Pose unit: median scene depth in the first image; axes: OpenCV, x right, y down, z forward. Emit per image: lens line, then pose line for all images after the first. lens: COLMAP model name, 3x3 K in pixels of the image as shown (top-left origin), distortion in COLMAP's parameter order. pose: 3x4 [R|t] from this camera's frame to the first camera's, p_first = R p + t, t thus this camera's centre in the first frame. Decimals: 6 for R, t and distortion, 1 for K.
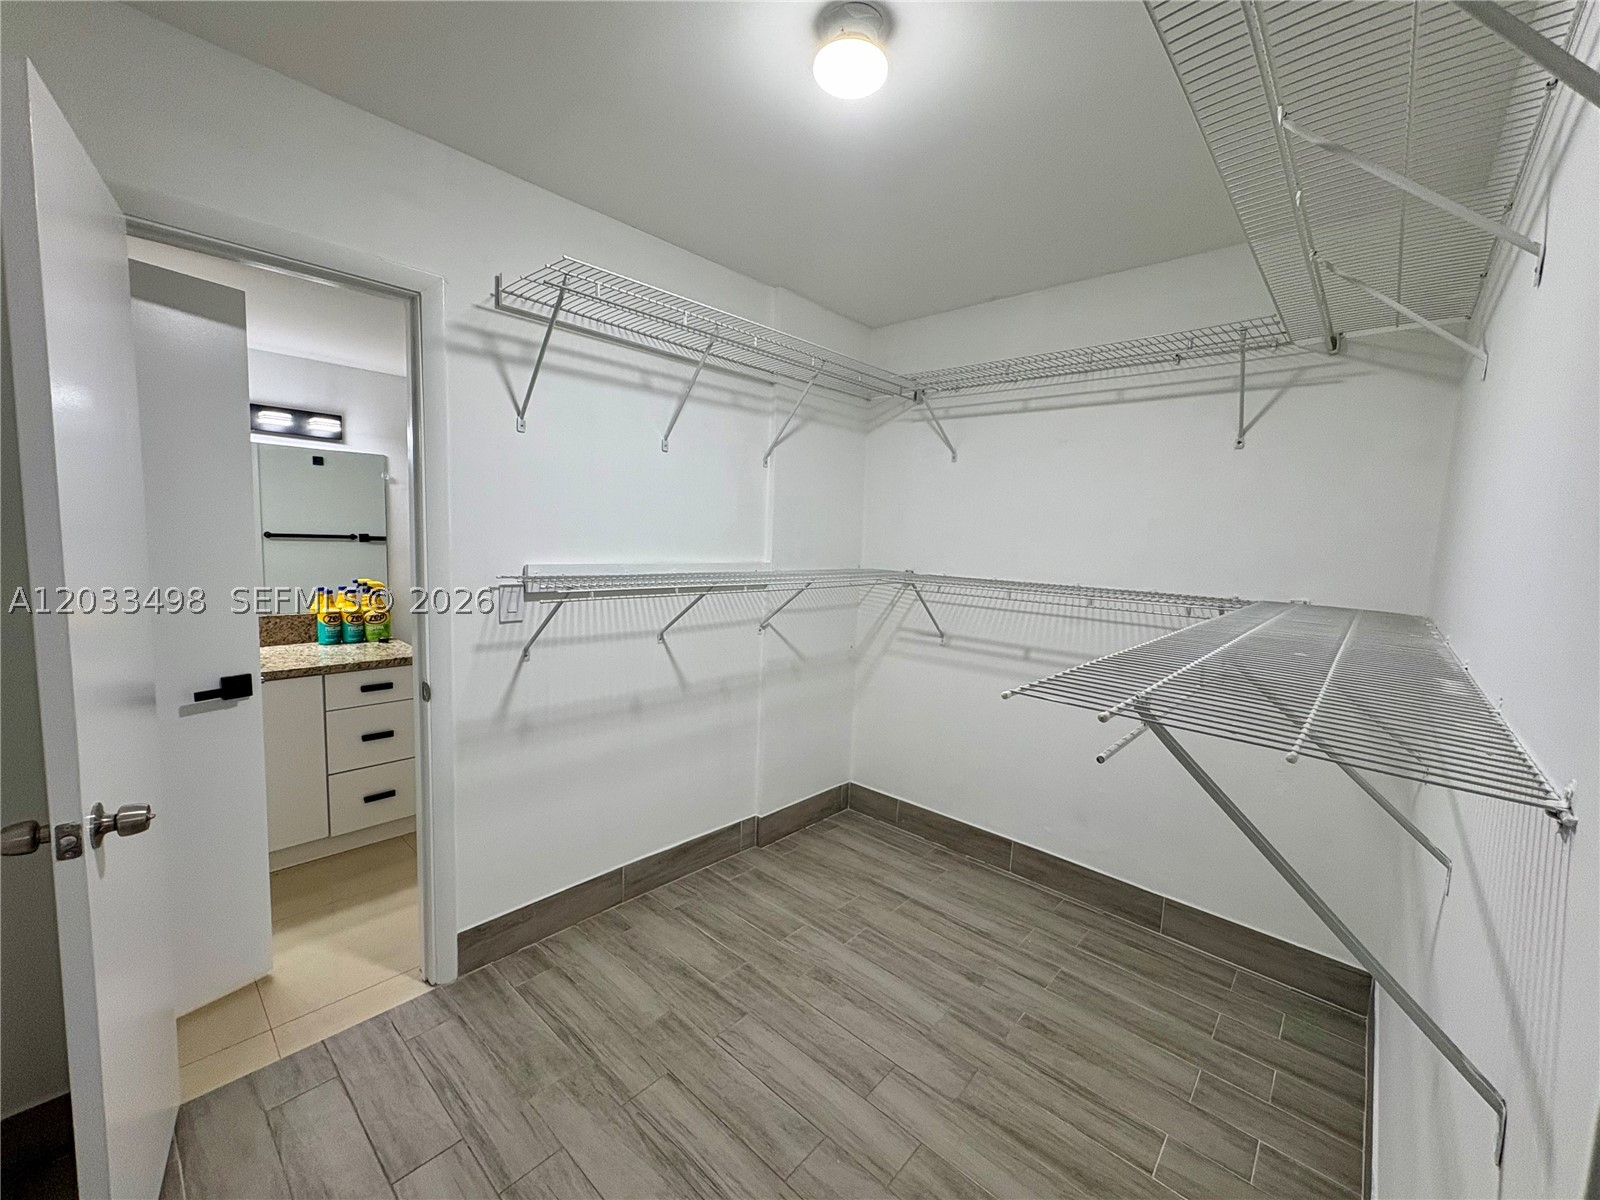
lens RADIAL K [[637.0, 0, 800.2], [0, 637.0, 599.2], [0, 0, 1]] dist [-0.000473, 0.000454]
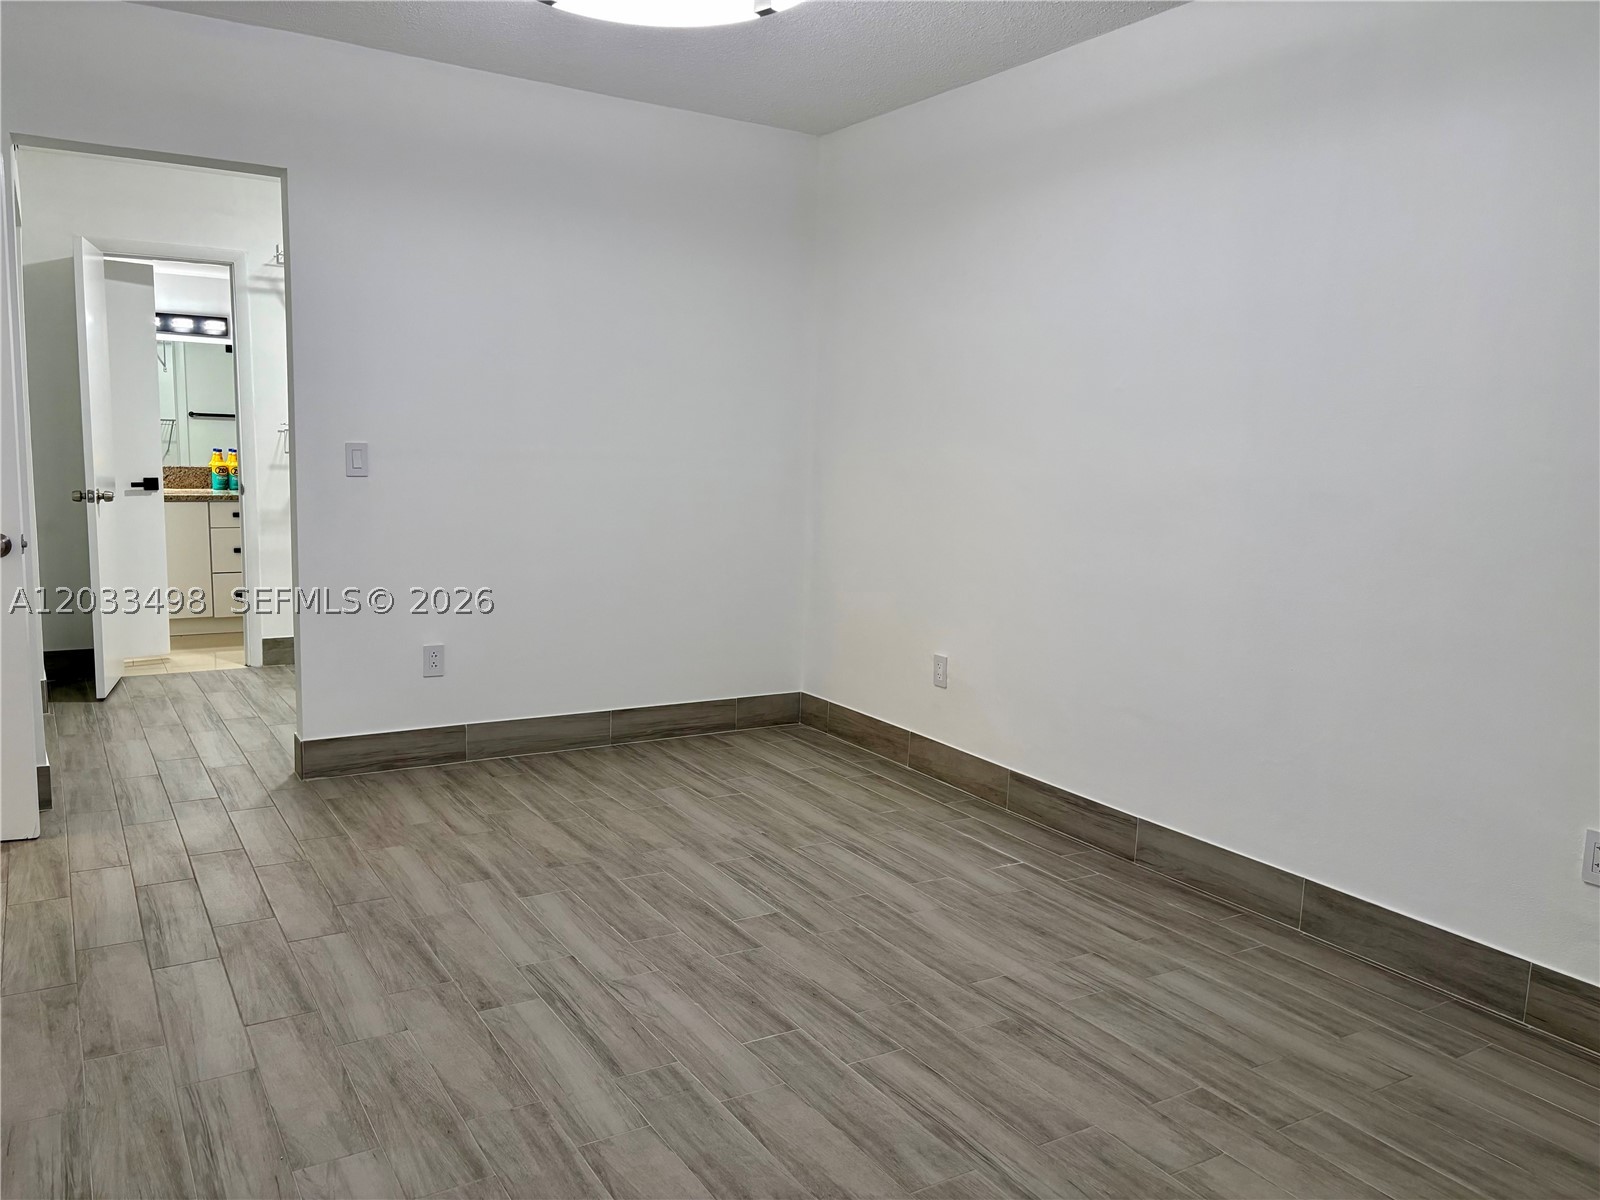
lens RADIAL K [[1207.5, 0, 803.1], [0, 1207.5, 603.9], [0, 0, 1]] dist [0.051706, -0.055577]
pose [[0.962333, 0.025477, -0.270677, 1.715799], [-0.017611, 0.999350, 0.031447, 0.313337], [0.271302, -0.025496, 0.962156, -1.712566]]
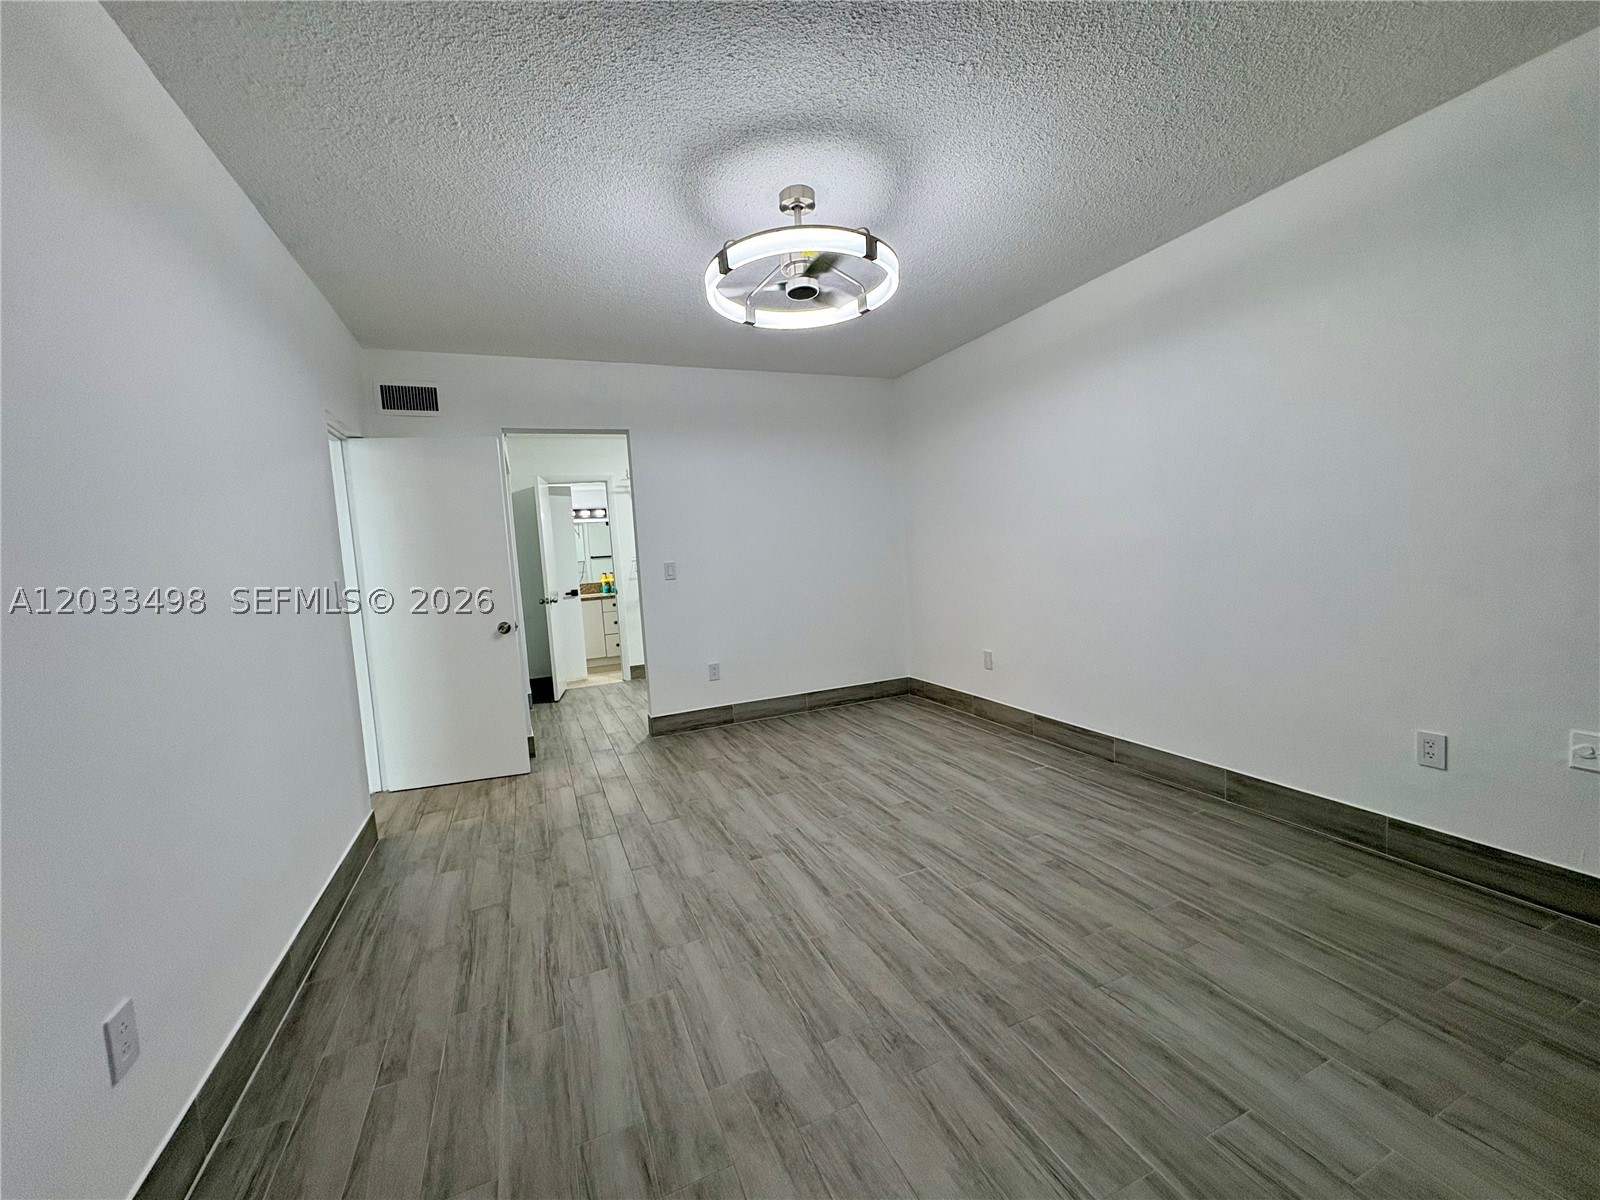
lens RADIAL K [[637.0, 0, 800.2], [0, 637.0, 599.2], [0, 0, 1]] dist [-0.000473, 0.000454]
pose [[0.907176, -0.064856, -0.415723, 1.683481], [0.059760, 0.997893, -0.025273, 0.319688], [0.416486, -0.001916, 0.909140, -1.662481]]
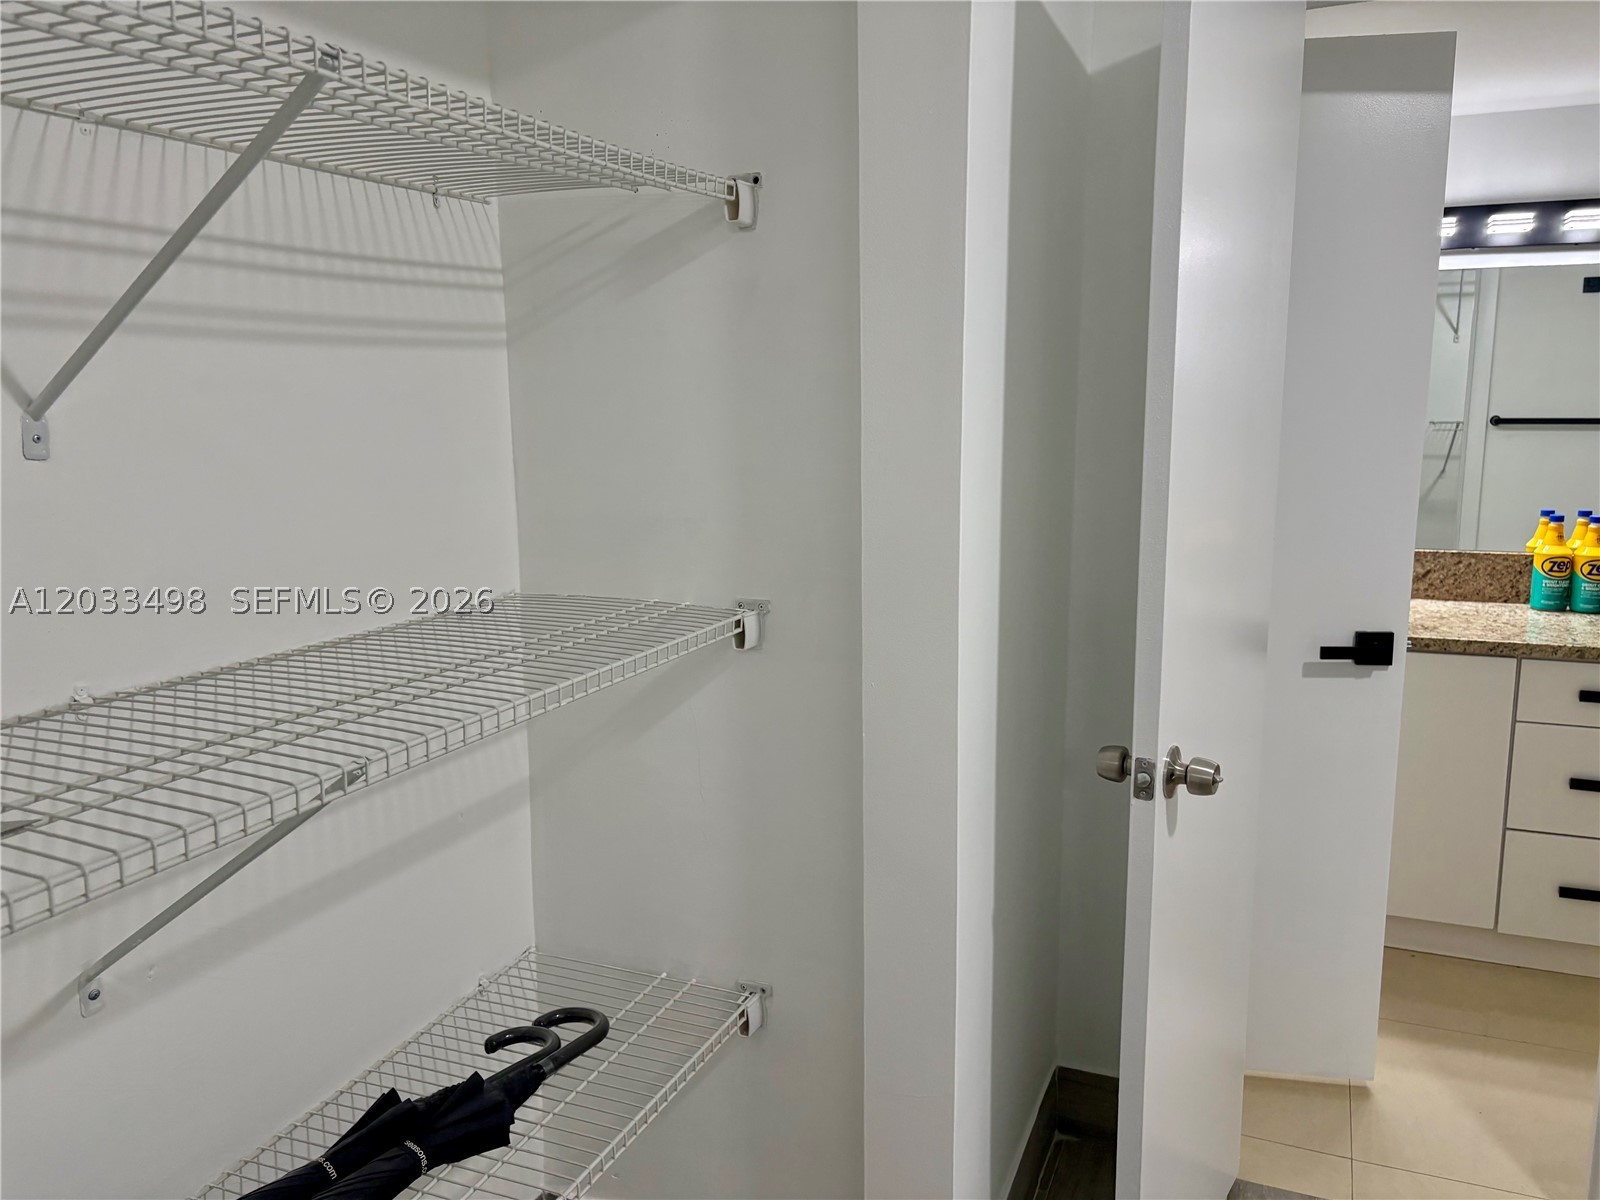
lens RADIAL K [[1213.6, 0, 791.9], [0, 1213.6, 605.7], [0, 0, 1]] dist [0.041910, -0.044656]
pose [[0.323507, 0.117713, -0.938875, 0.111131], [-0.070410, 0.992476, 0.100172, 0.006569], [0.943603, 0.033700, 0.329361, -0.003332]]
